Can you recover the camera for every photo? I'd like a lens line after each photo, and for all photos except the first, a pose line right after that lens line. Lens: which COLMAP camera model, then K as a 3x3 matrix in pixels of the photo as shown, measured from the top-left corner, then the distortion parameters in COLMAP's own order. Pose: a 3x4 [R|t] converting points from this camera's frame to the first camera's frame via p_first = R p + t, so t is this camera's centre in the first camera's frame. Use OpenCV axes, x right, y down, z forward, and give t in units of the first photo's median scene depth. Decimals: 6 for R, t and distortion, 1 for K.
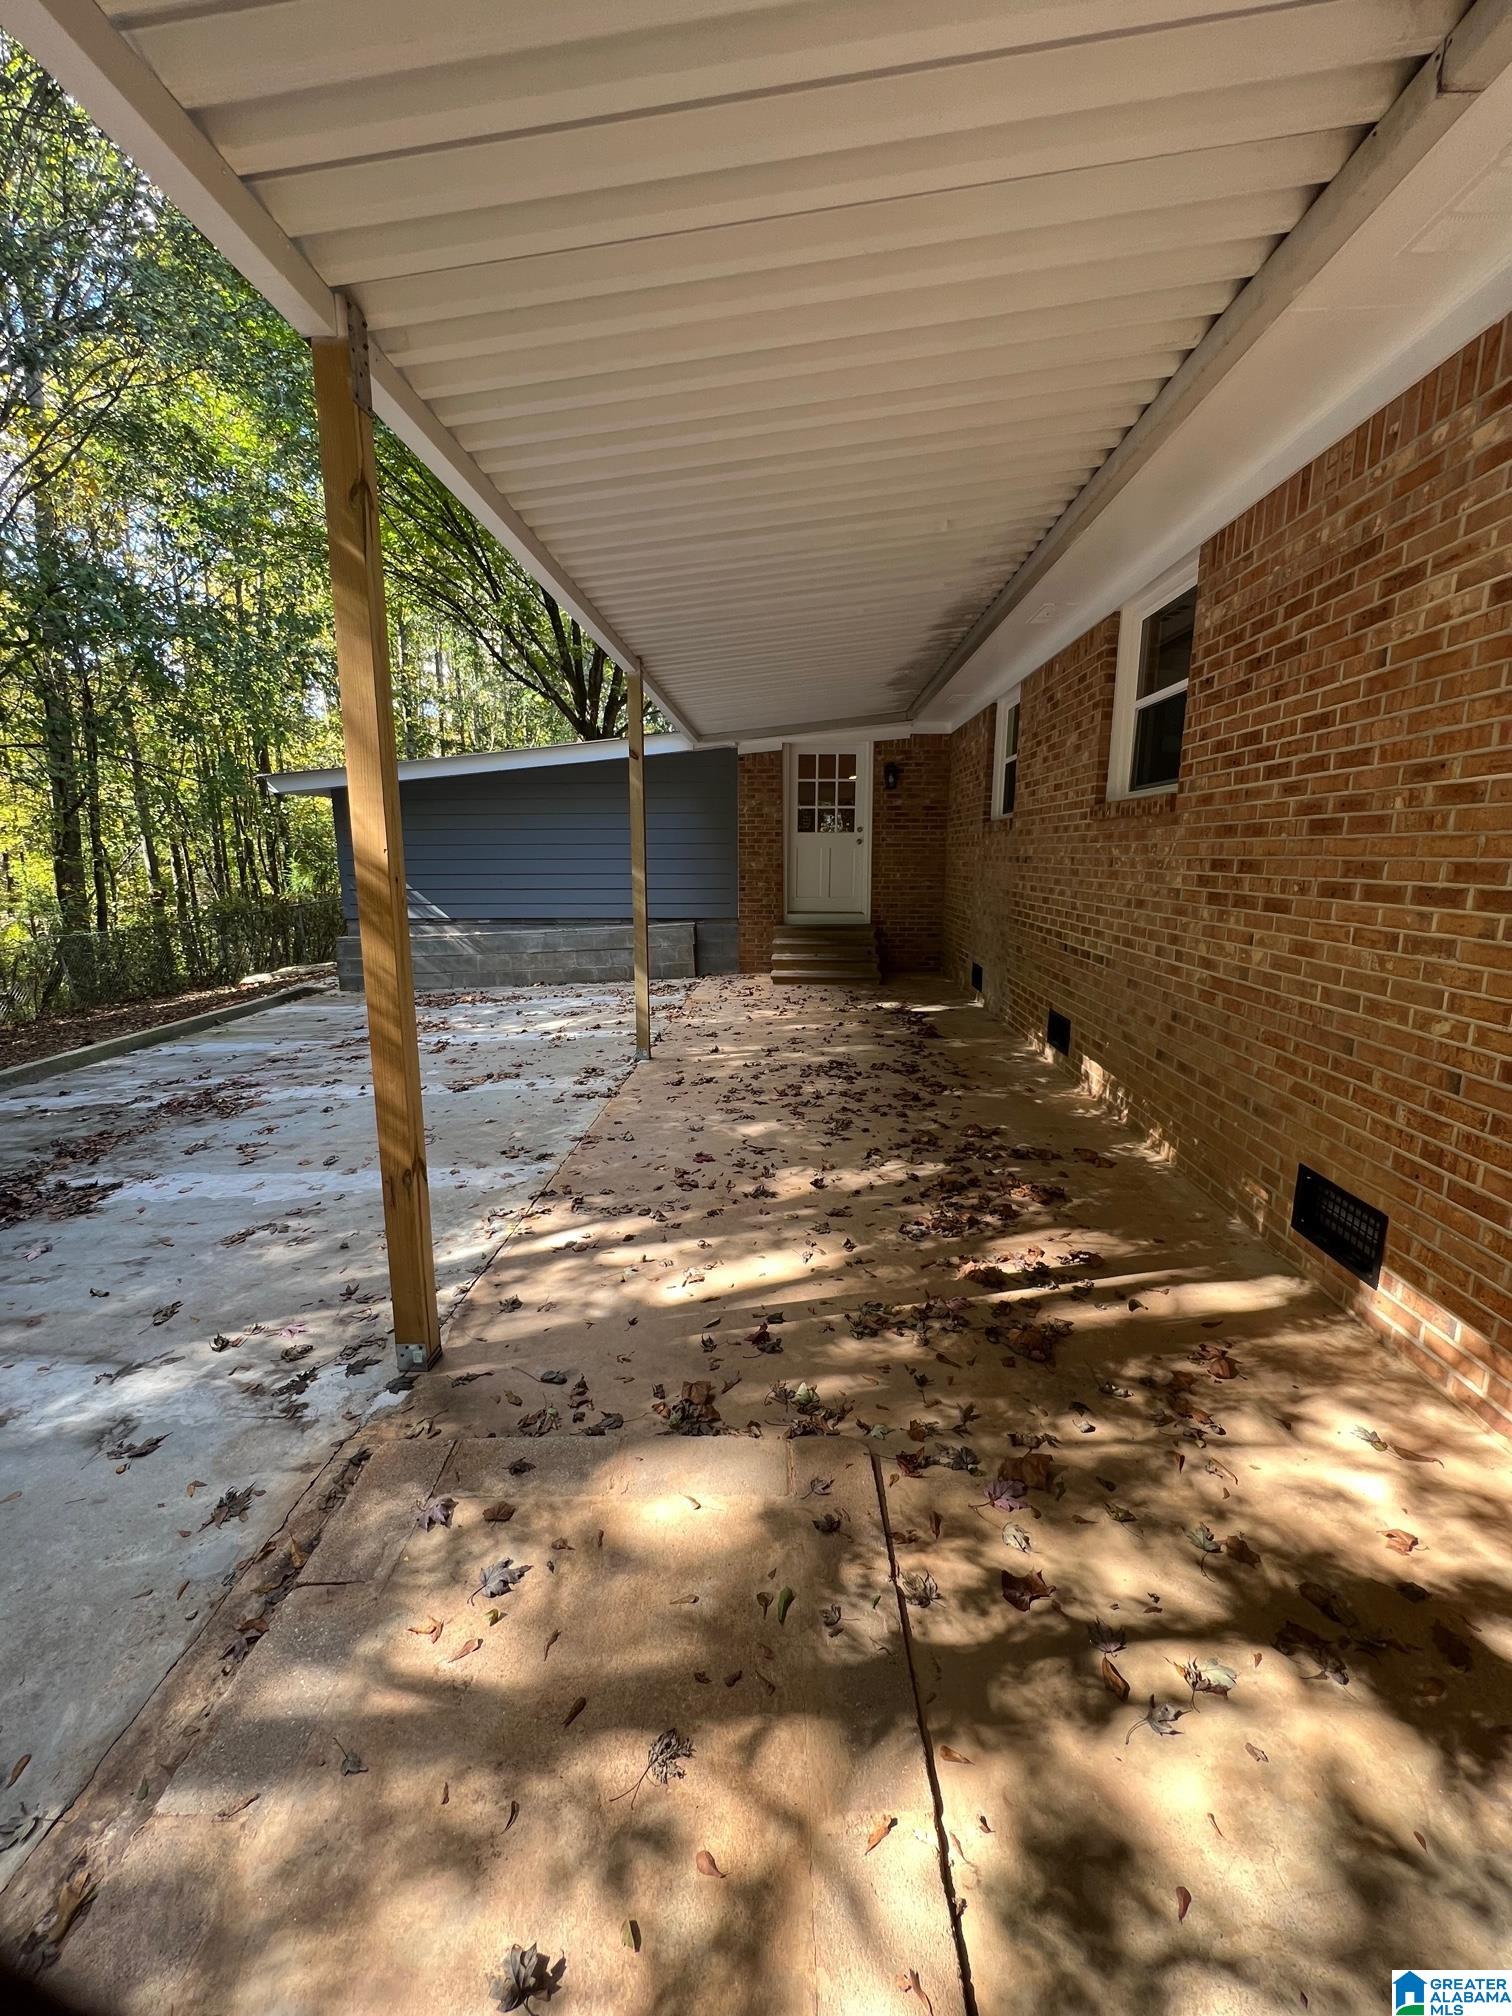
lens RADIAL K [[815.4, 0, 756.8], [0, 815.4, 1004.8], [0, 0, 1]] dist [0.000421, -0.000007]
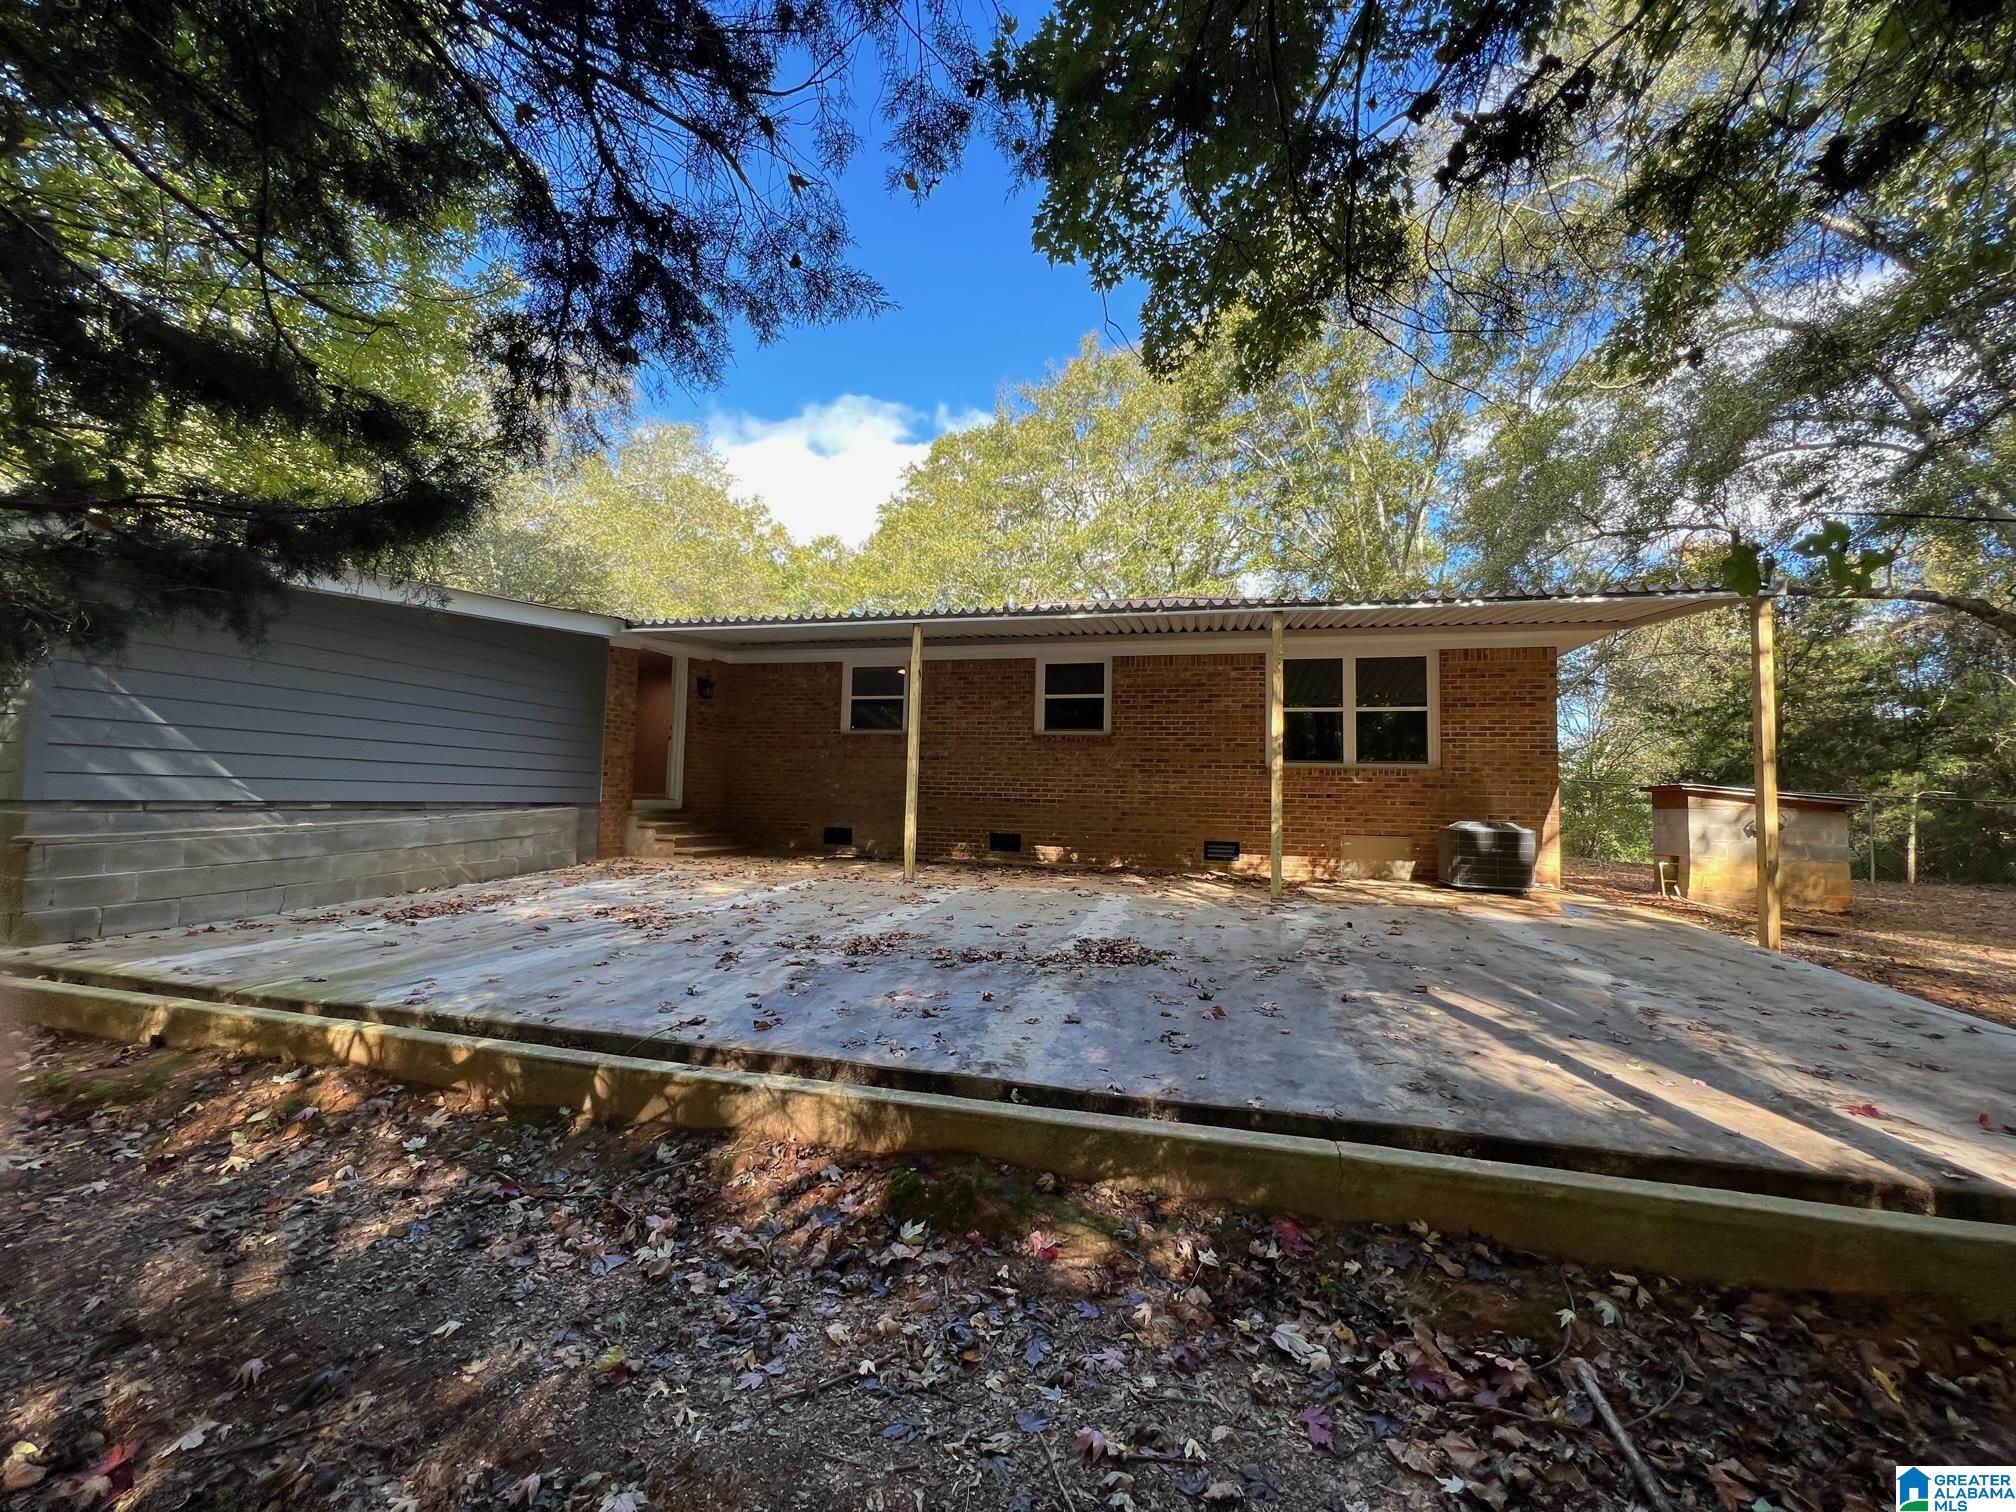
lens RADIAL K [[815.4, 0, 1006.3], [0, 815.4, 746.1], [0, 0, 1]] dist [0.000421, -0.000007]
pose [[0.199357, 0.076437, 0.976941, -1.541924], [0.155527, 0.981849, -0.108558, 0.017175], [-0.967506, 0.173583, 0.183850, 0.561568]]
